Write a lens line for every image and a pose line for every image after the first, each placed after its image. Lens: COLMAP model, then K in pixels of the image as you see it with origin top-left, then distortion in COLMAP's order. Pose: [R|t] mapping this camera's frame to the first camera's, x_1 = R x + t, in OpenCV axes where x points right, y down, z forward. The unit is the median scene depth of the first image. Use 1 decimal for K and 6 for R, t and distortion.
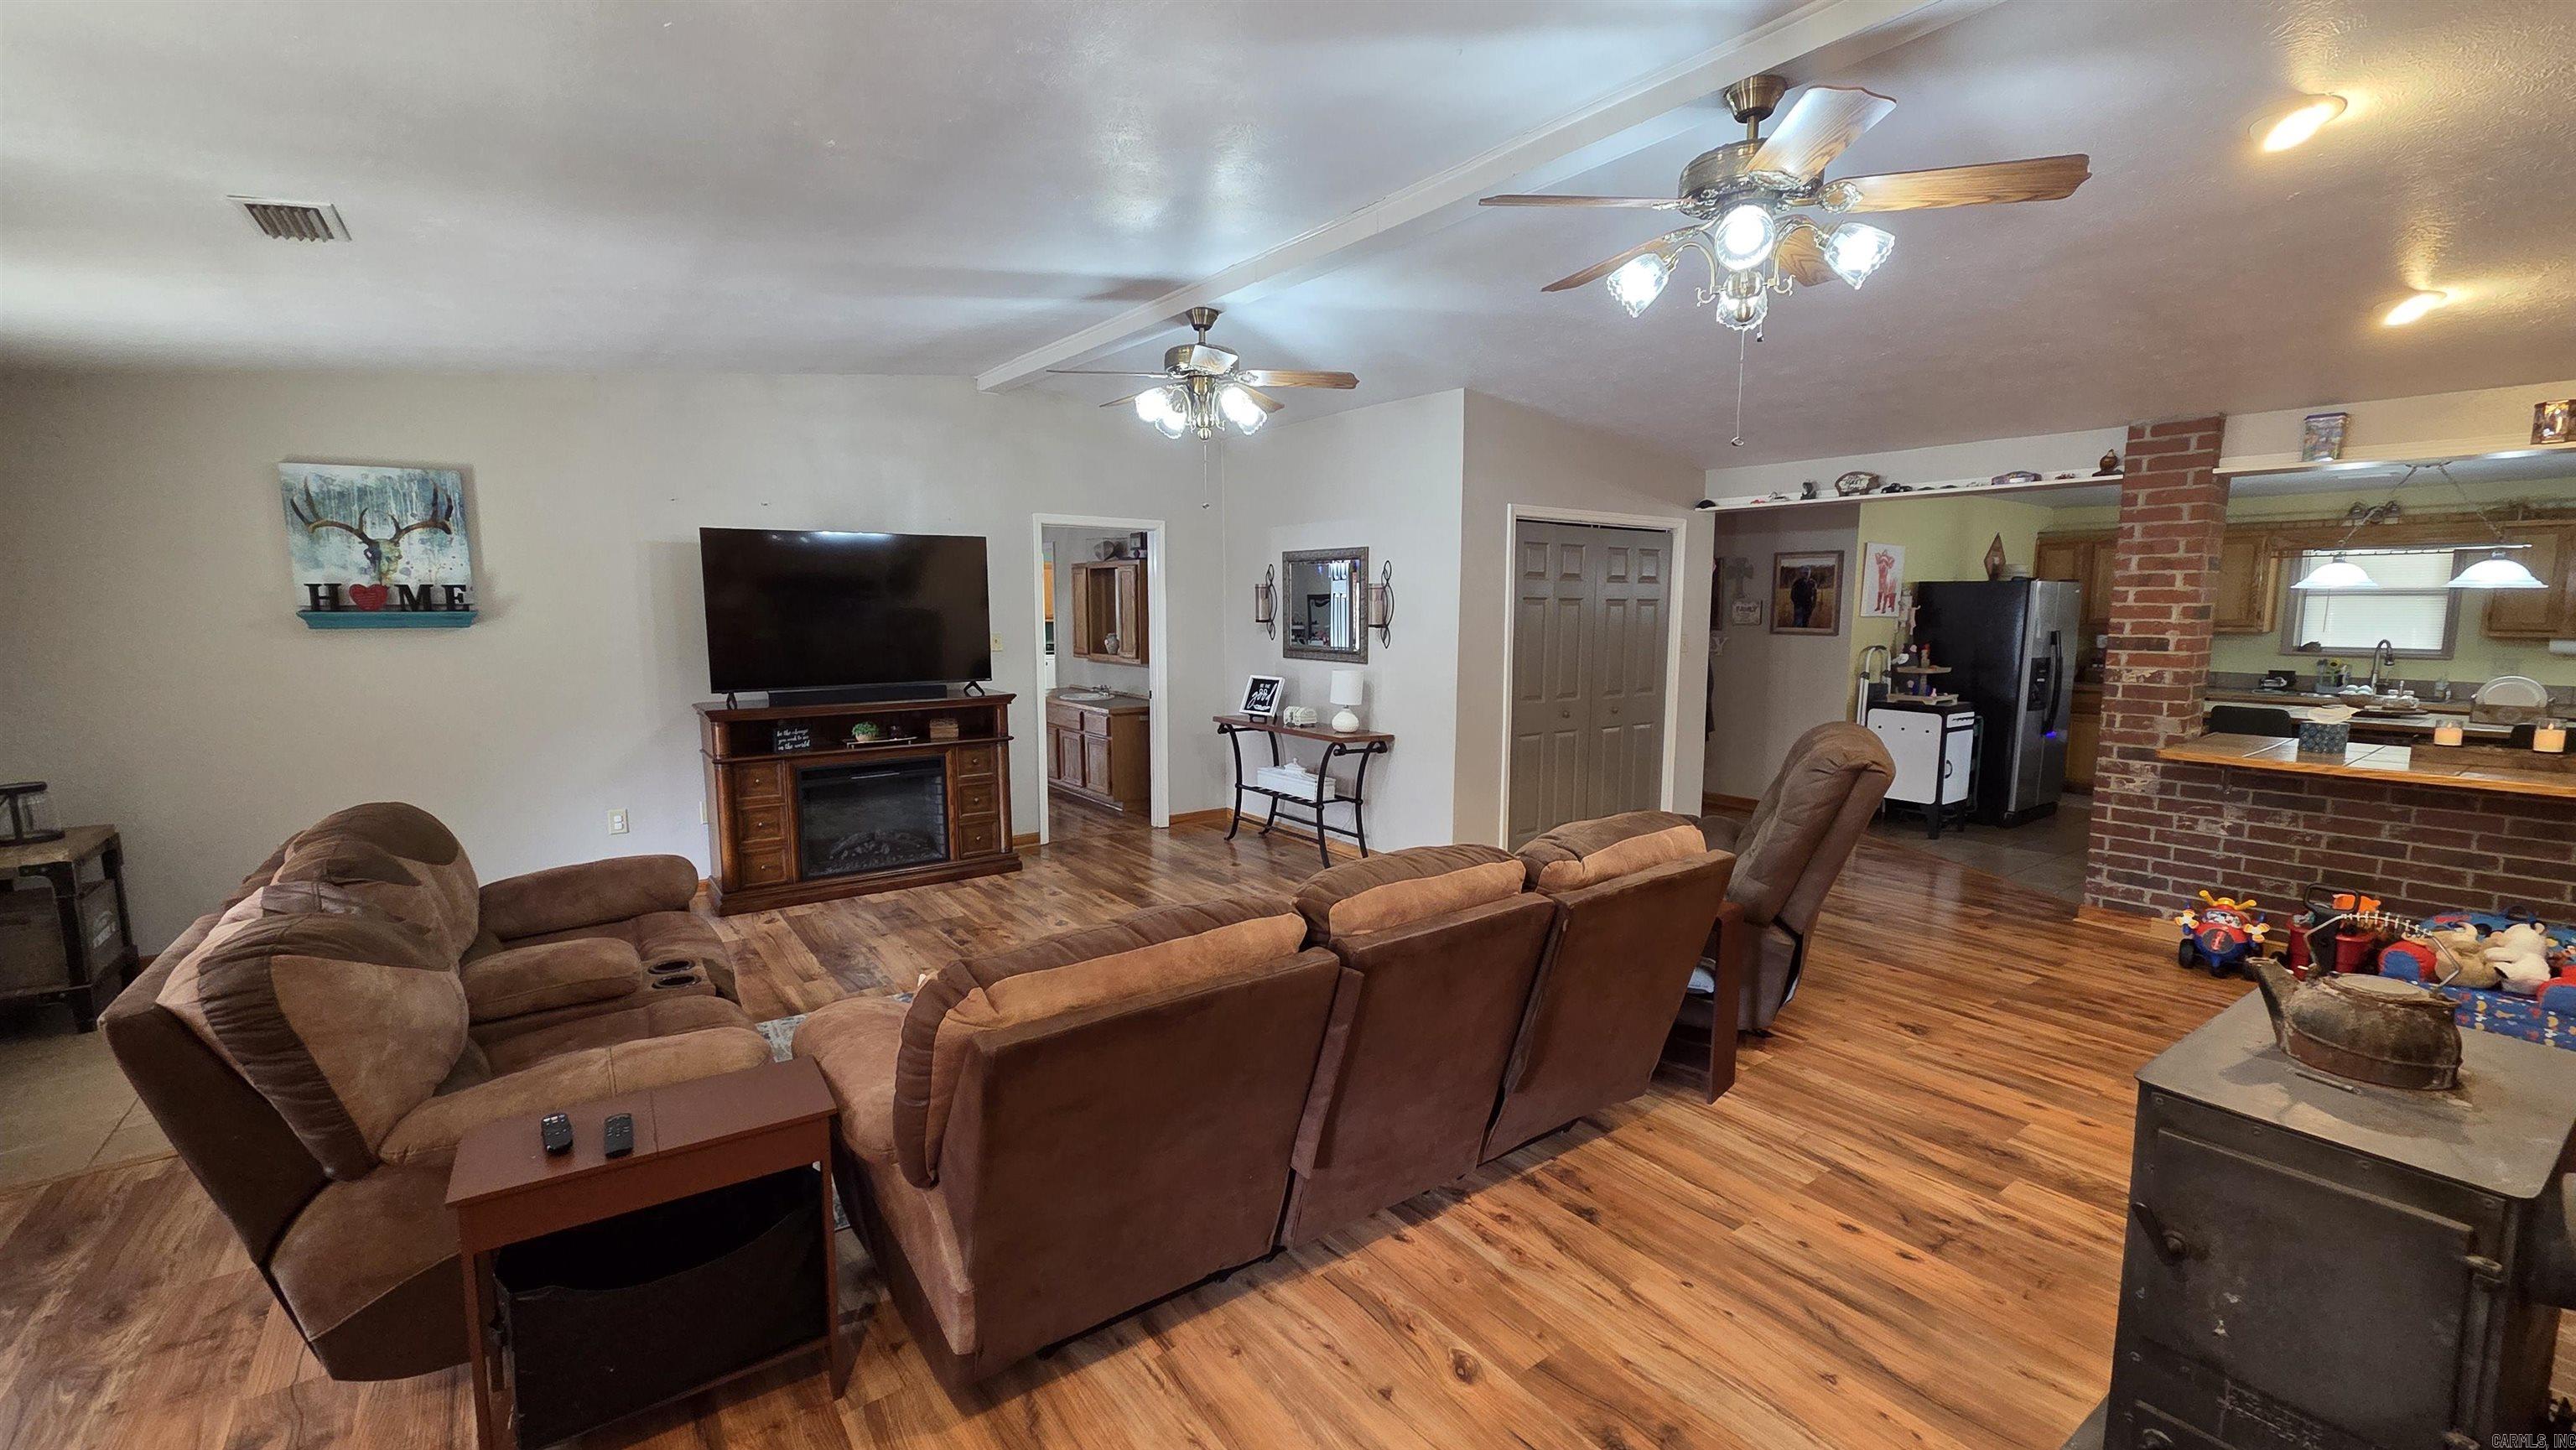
lens RADIAL K [[1051.7, 0, 1290.7], [0, 1051.7, 727.4], [0, 0, 1]] dist [0.003523, -0.000144]
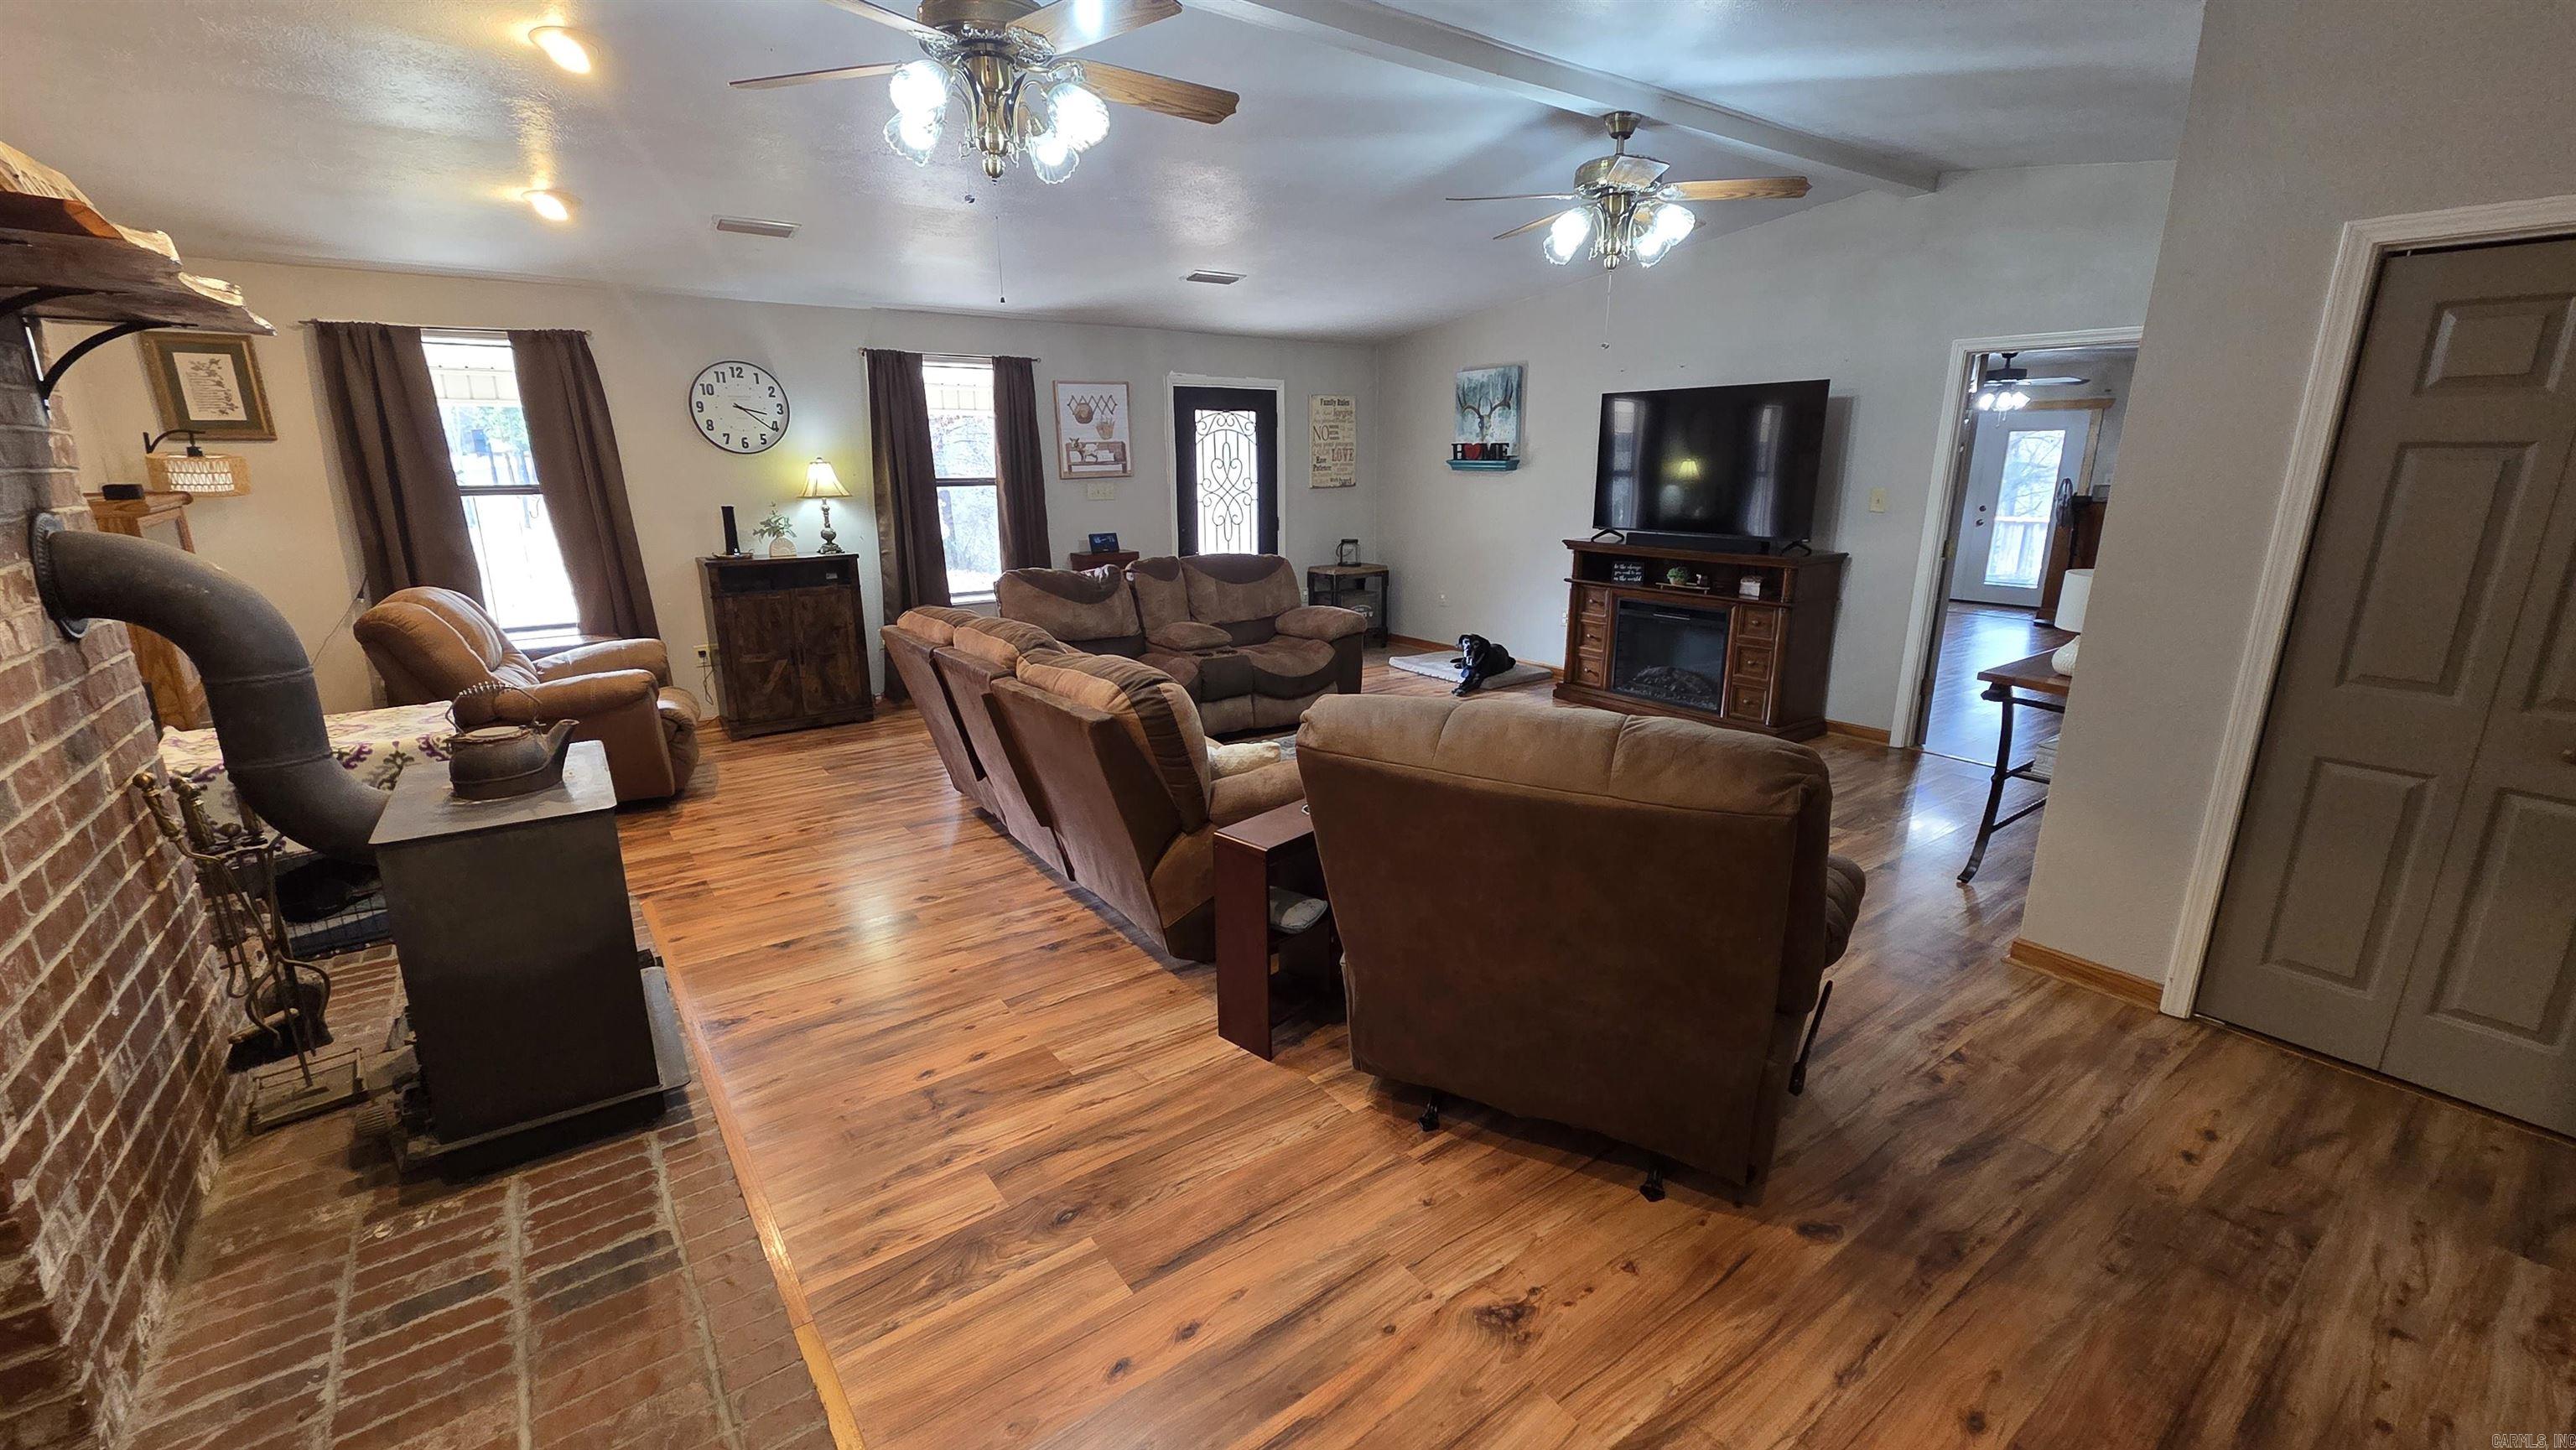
lens RADIAL K [[1051.7, 0, 1290.7], [0, 1051.7, 727.4], [0, 0, 1]] dist [0.003523, -0.000144]
pose [[0.003241, 0.252010, -0.967719, 0.984530], [-0.118514, 0.961001, 0.249864, -0.099550], [0.992947, 0.113879, 0.032982, 0.825362]]
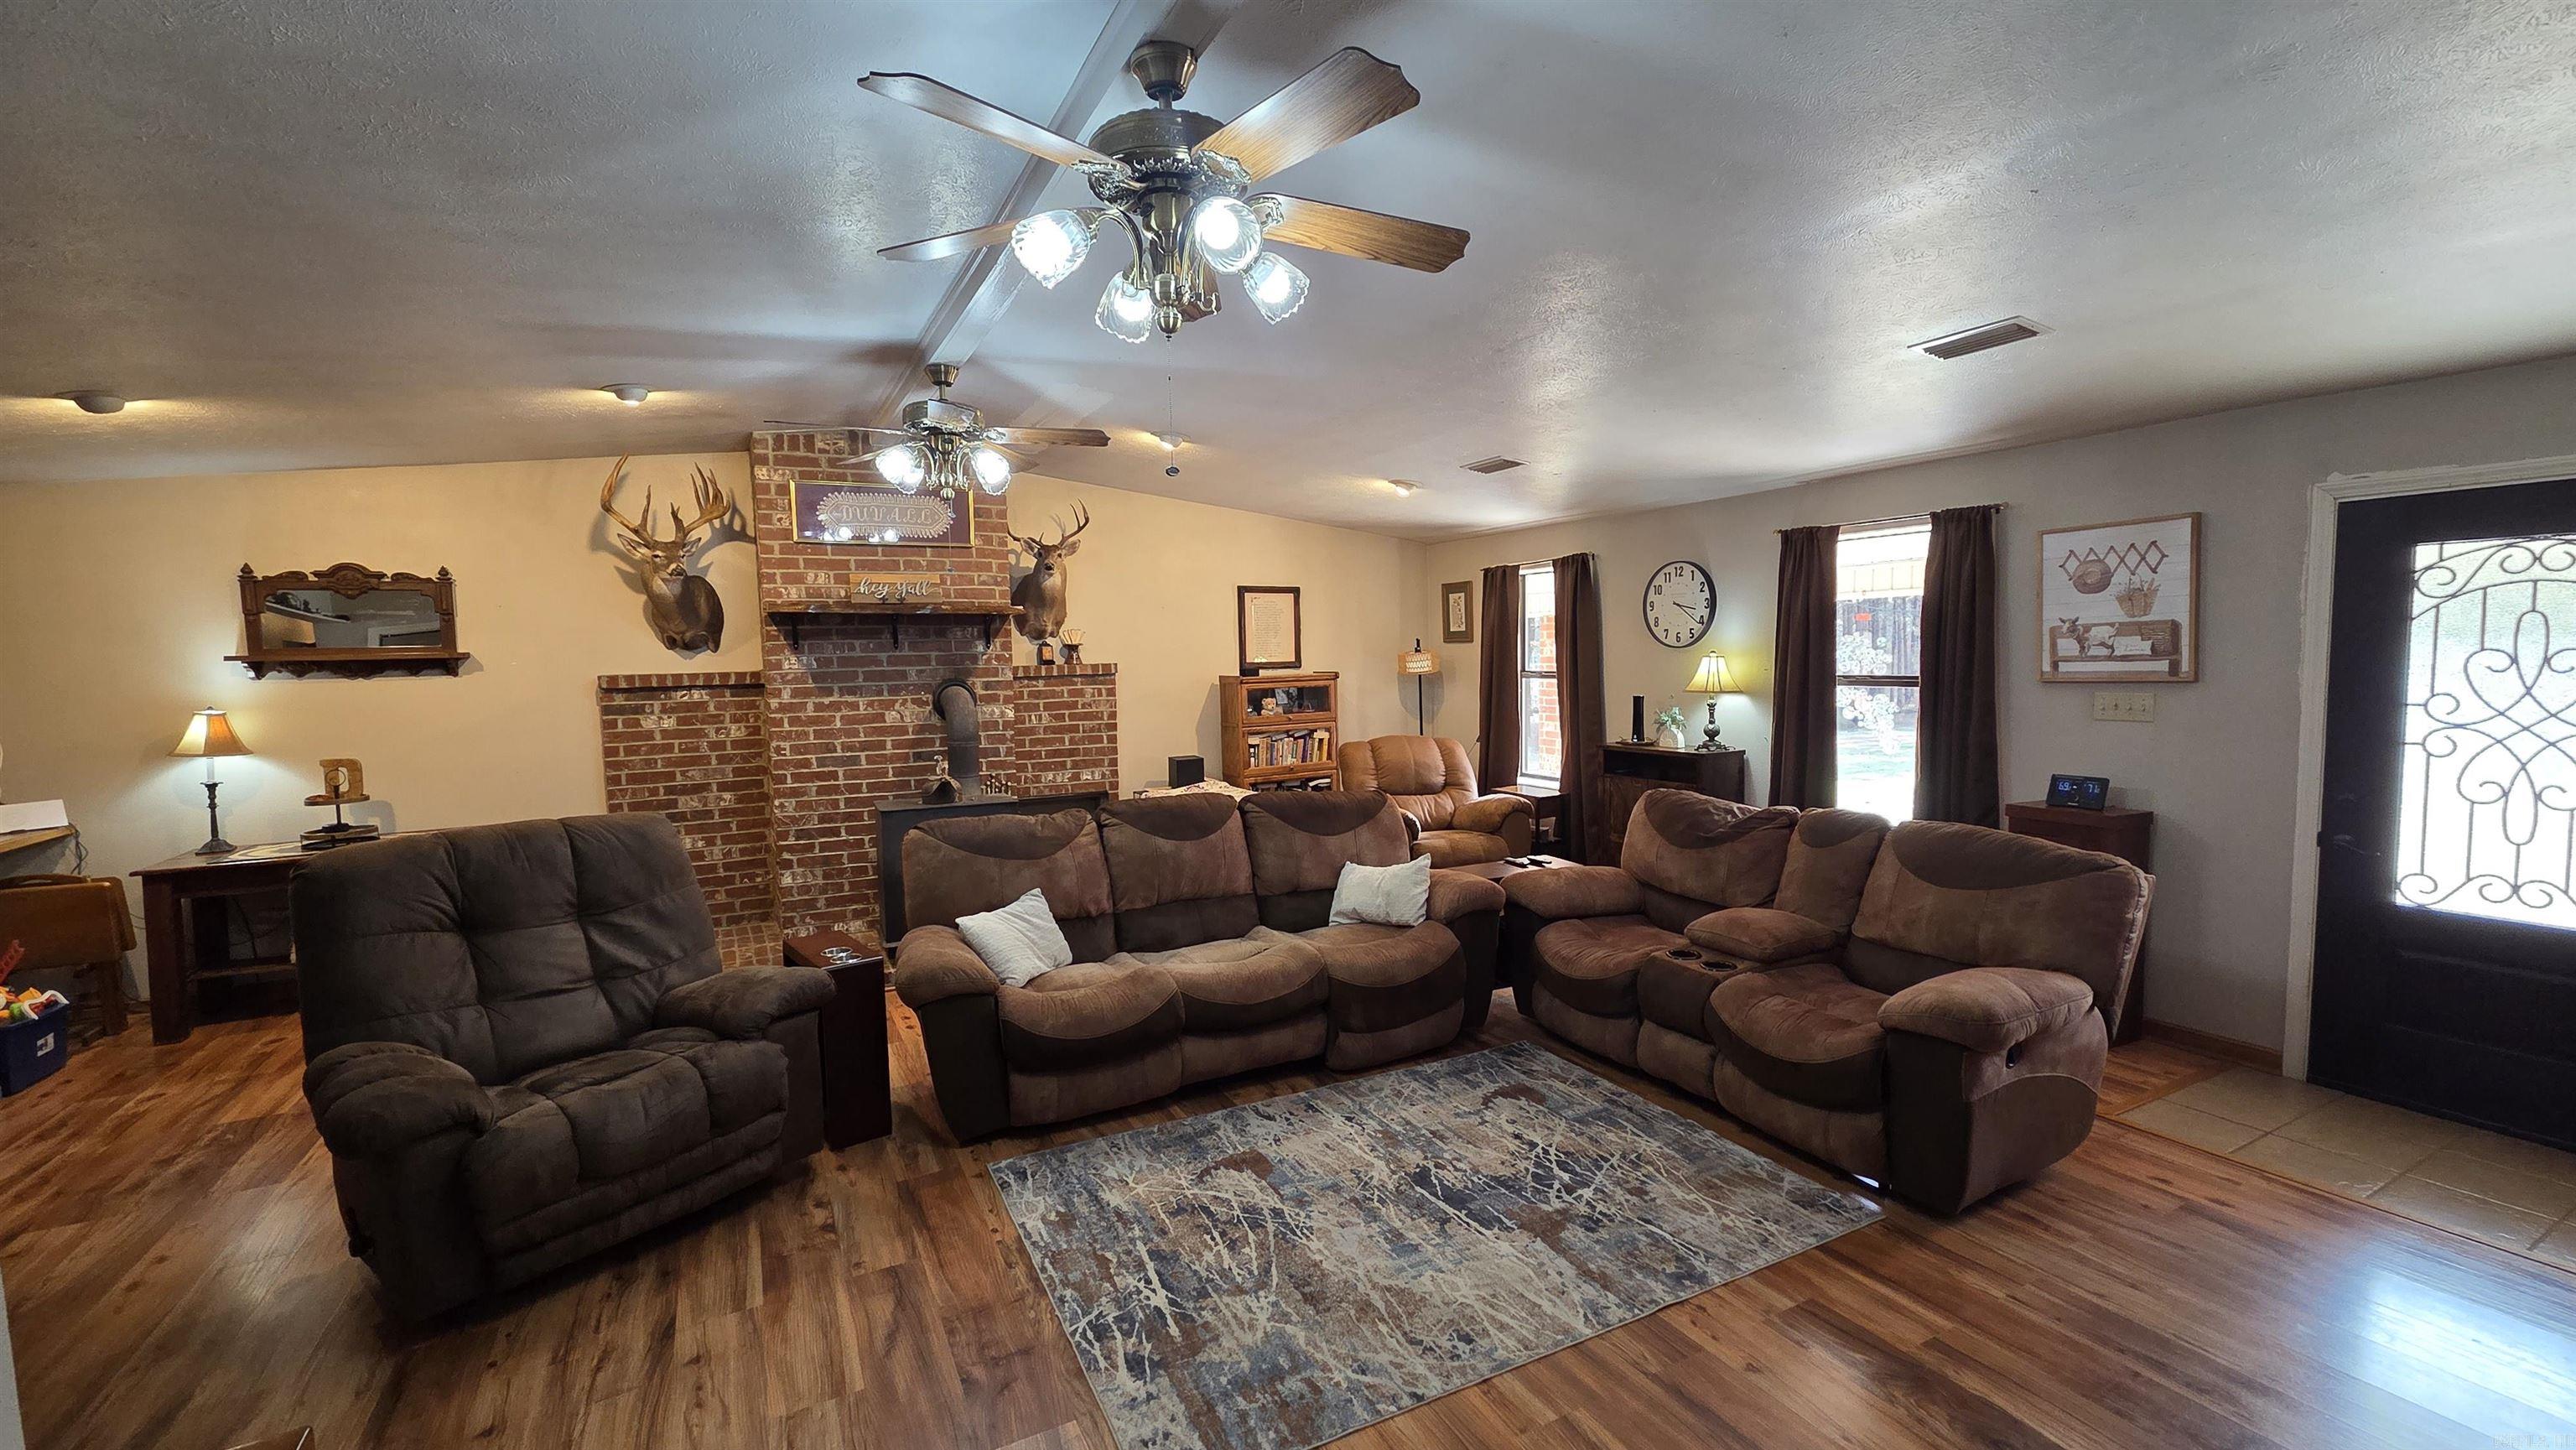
lens RADIAL K [[1051.7, 0, 1290.7], [0, 1051.7, 727.4], [0, 0, 1]] dist [0.003523, -0.000144]
pose [[-0.989322, 0.007695, 0.145540, -0.225863], [0.035928, 0.980665, 0.192369, -0.208812], [-0.141246, 0.195544, -0.970470, 1.653801]]
